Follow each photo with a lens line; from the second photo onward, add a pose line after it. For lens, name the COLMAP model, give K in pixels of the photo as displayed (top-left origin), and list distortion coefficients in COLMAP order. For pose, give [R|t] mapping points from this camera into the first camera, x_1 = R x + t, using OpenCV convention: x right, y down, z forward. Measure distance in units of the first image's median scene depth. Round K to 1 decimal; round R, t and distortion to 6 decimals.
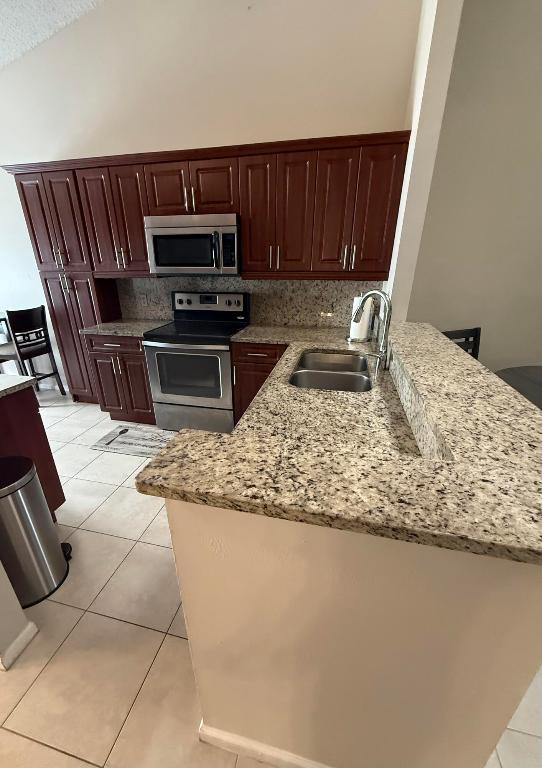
lens RADIAL K [[318.3, 0, 269.2], [0, 318.3, 401.5], [0, 0, 1]] dist [0.001341, 0.000075]
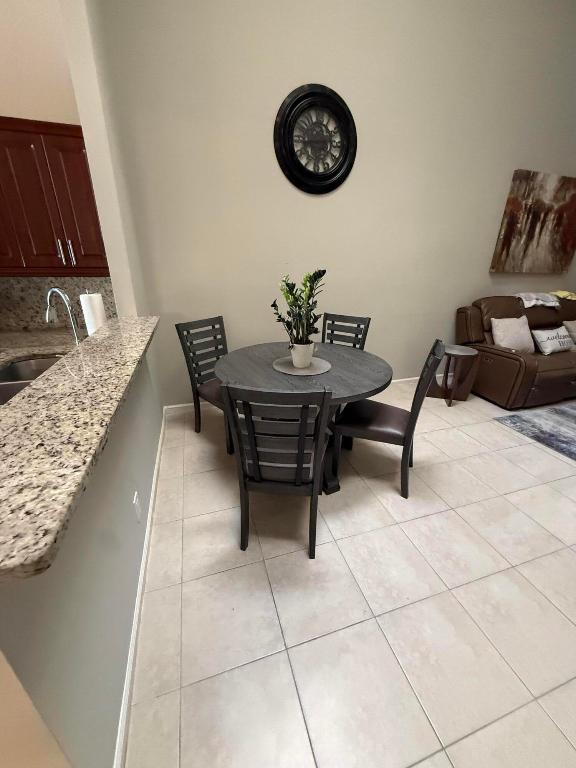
lens RADIAL K [[303.7, 0, 288.0], [0, 303.7, 384.0], [0, 0, 1]] dist [-0.001973, -0.000088]
pose [[0.860400, -0.184903, 0.474892, 0.317964], [0.193572, 0.980593, 0.031092, 0.021746], [-0.471425, 0.065174, 0.879495, -0.058128]]
